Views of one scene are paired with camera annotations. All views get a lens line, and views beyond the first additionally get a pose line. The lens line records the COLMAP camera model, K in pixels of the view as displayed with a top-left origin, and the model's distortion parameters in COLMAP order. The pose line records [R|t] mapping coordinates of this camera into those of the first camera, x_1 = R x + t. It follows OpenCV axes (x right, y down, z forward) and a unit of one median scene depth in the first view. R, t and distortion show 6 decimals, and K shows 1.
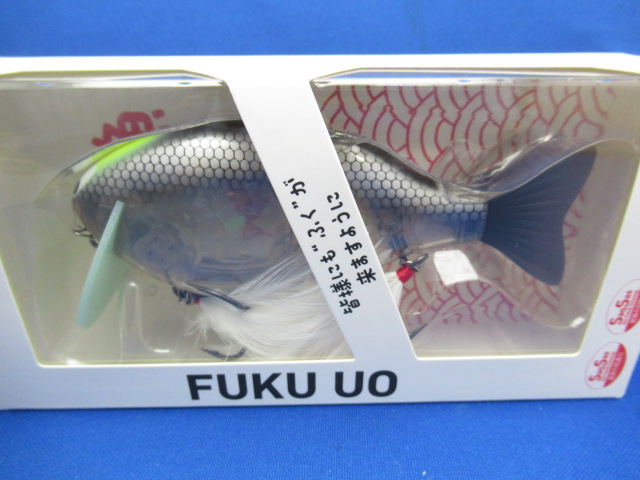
lens RADIAL K [[461.9, 0, 313.7], [0, 461.9, 240.0], [0, 0, 1]] dist [0.006559, -0.003237]
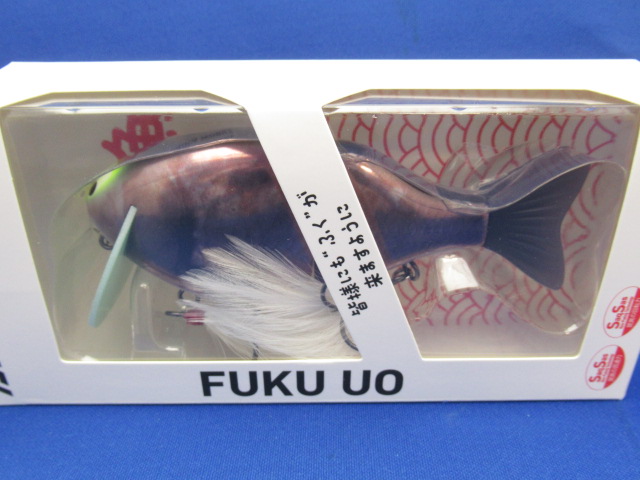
lens RADIAL K [[553.9, 0, 319.1], [0, 553.9, 249.9], [0, 0, 1]] dist [0.066053, -0.166024]
pose [[0.999928, 0.010827, -0.005158, -0.004372], [-0.010534, 0.998492, 0.053873, -0.052263], [0.005734, -0.053814, 0.998534, -0.235442]]
